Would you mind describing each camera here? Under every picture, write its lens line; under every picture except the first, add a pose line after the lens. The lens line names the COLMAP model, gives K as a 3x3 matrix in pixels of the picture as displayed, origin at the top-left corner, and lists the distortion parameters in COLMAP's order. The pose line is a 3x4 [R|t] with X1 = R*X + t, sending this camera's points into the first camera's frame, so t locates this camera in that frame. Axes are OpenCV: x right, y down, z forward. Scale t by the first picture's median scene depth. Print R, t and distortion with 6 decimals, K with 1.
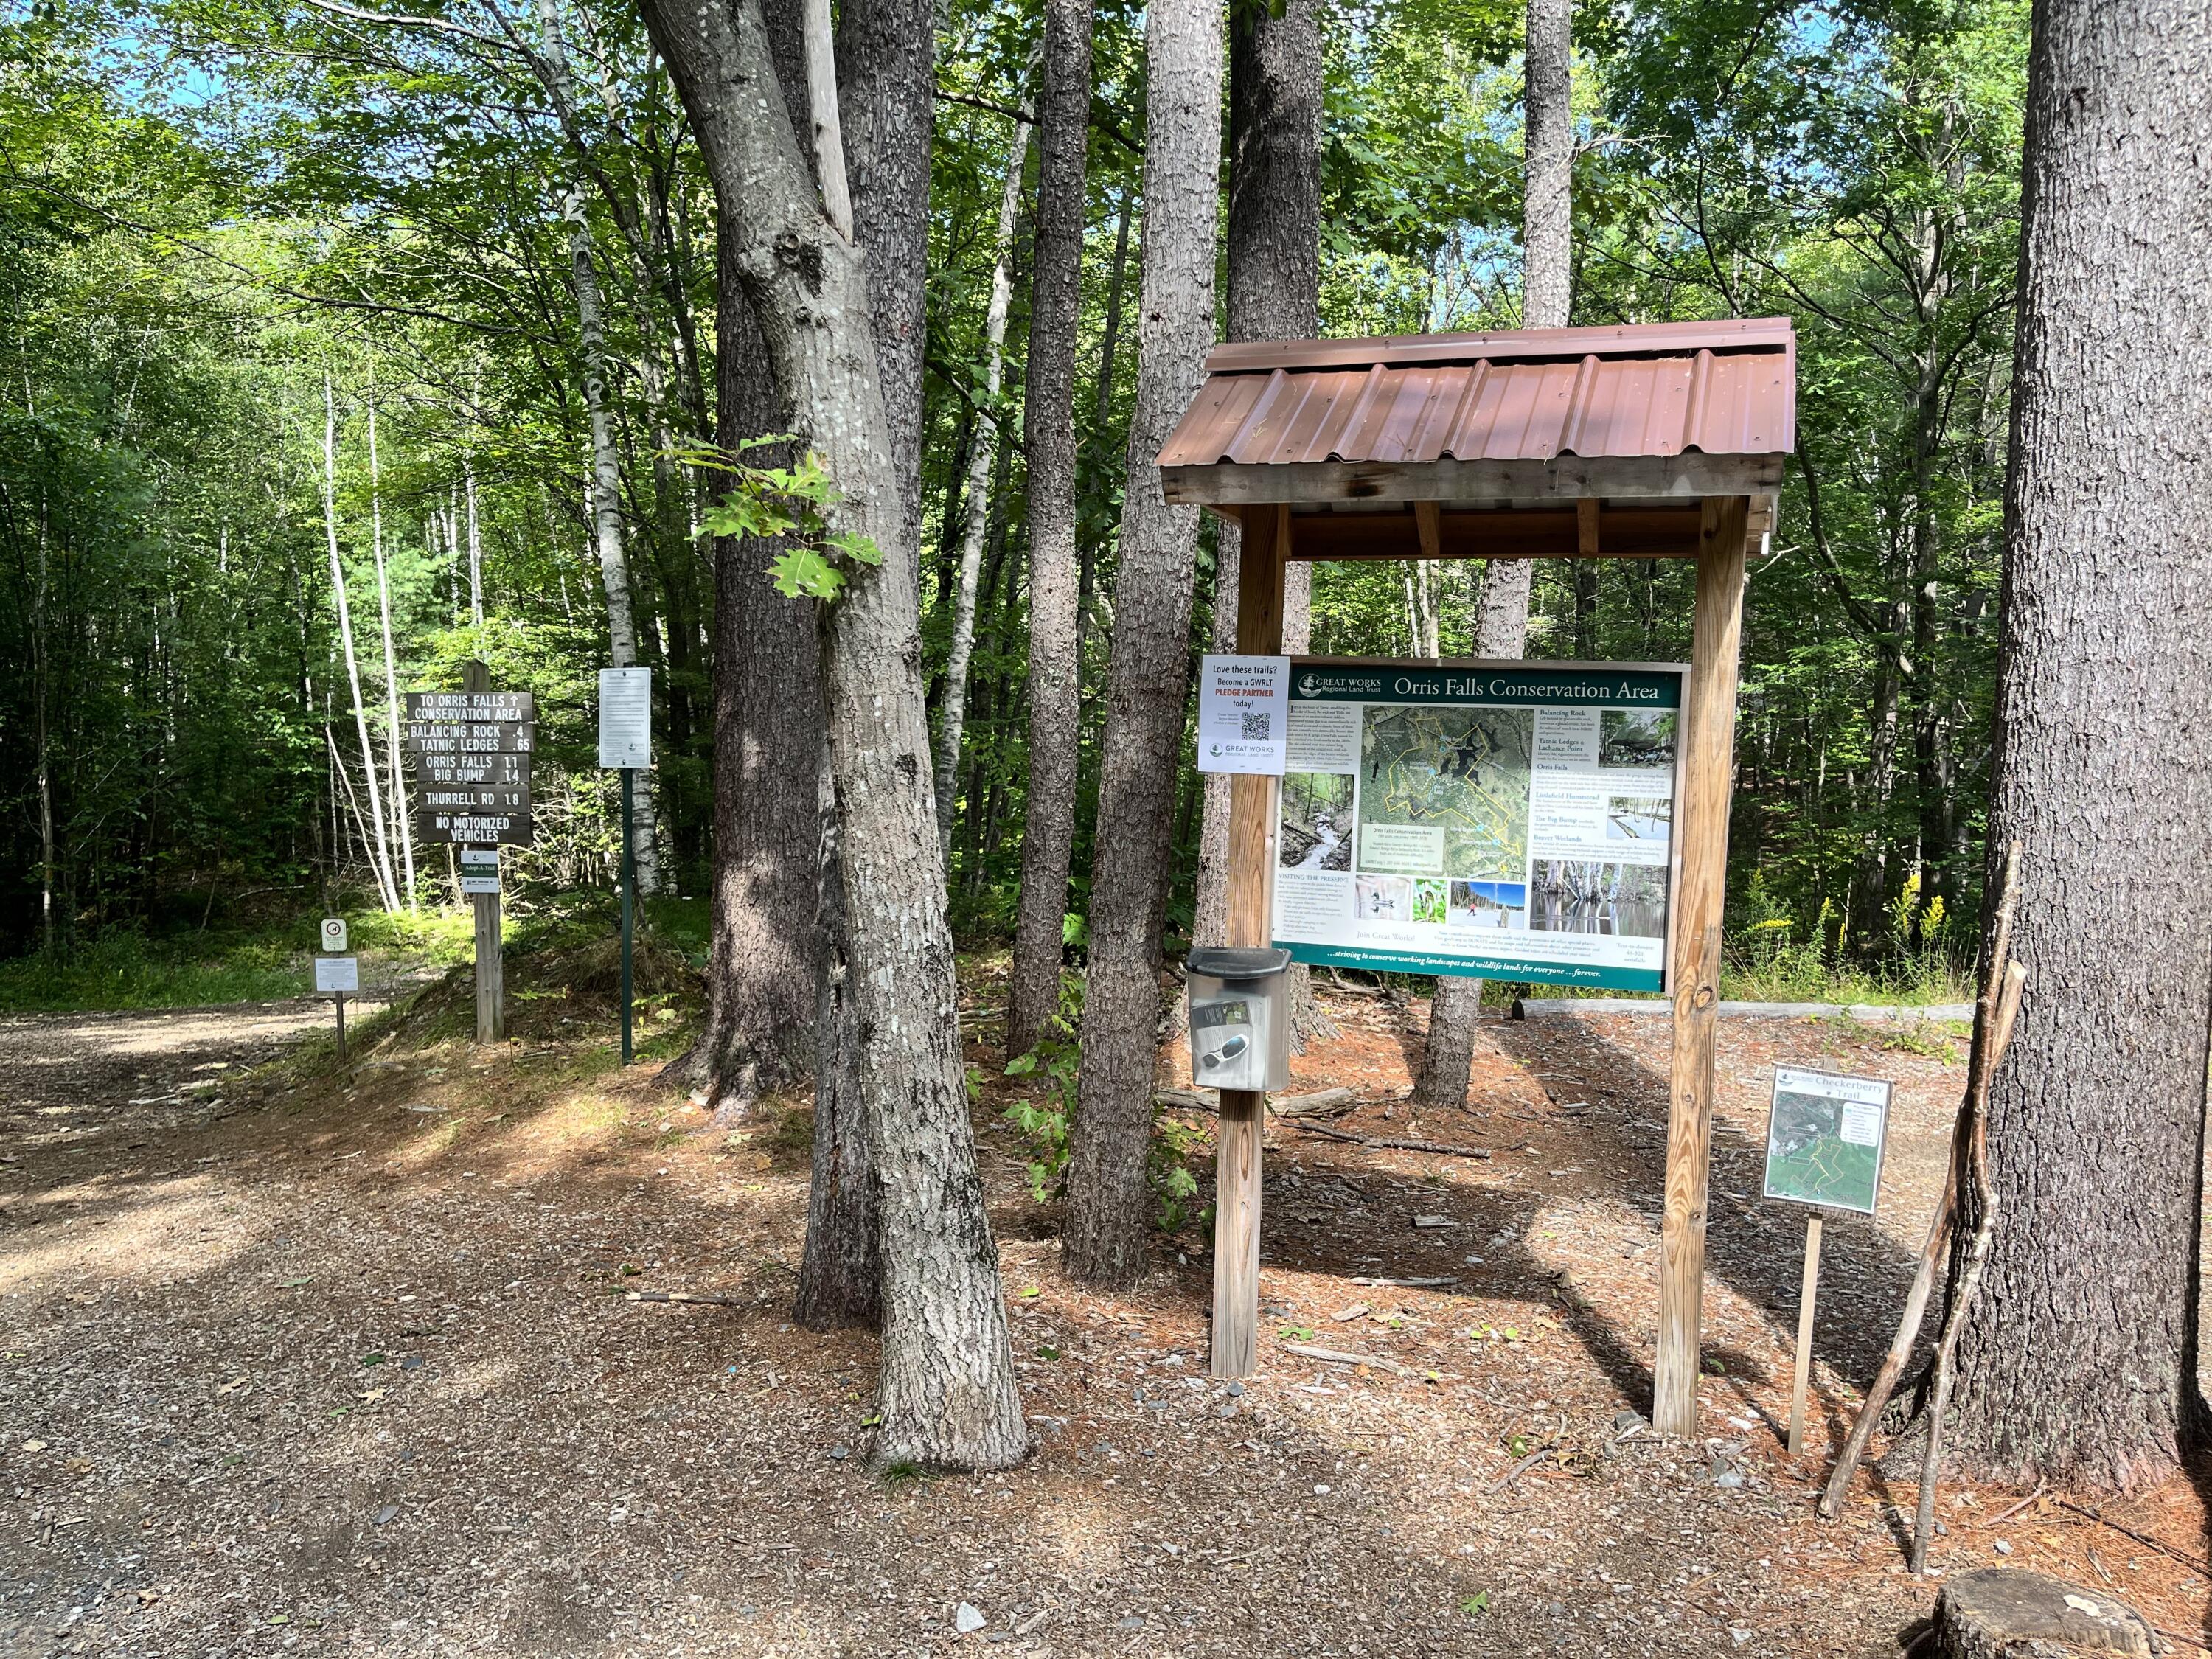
lens RADIAL K [[1691.3, 0, 1105.0], [0, 1691.3, 834.7], [0, 0, 1]] dist [0.029272, -0.015638]
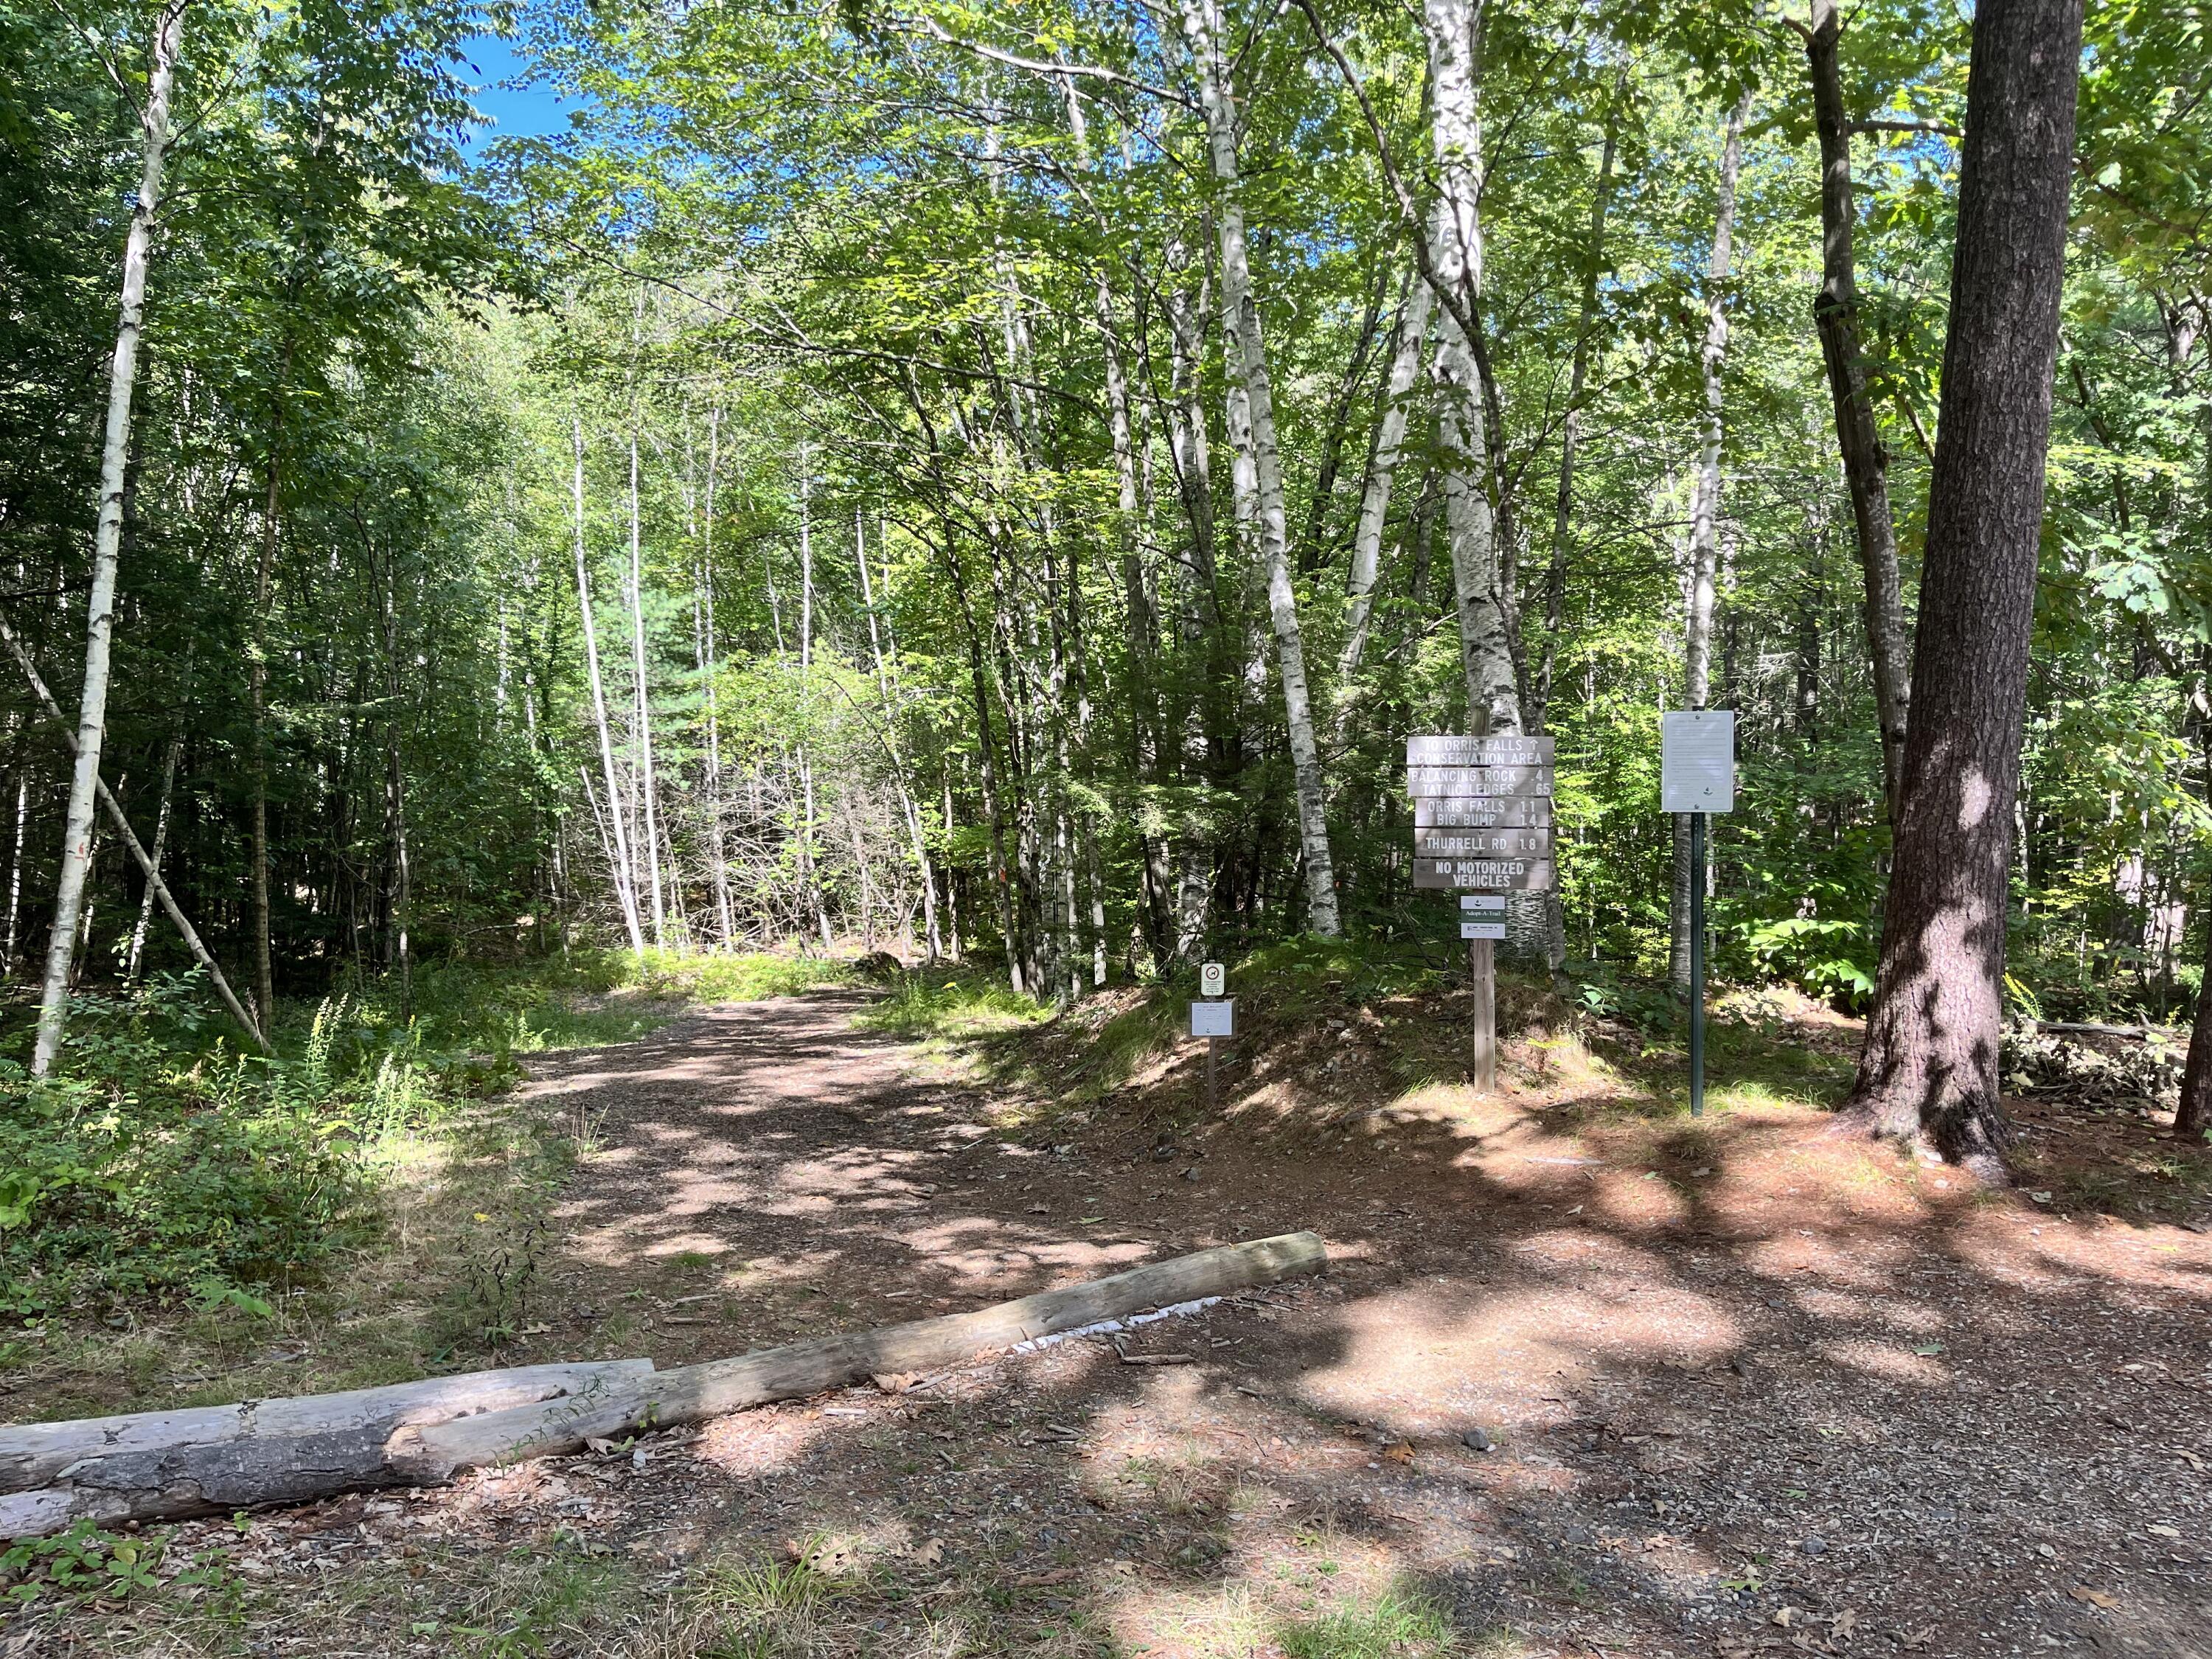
lens RADIAL K [[1691.3, 0, 1106.4], [0, 1691.3, 824.9], [0, 0, 1]] dist [0.029272, -0.015638]
pose [[0.998783, -0.010752, -0.048138, -0.466769], [0.009729, 0.999723, -0.021445, -0.011130], [0.048356, 0.020950, 0.998610, 0.001034]]
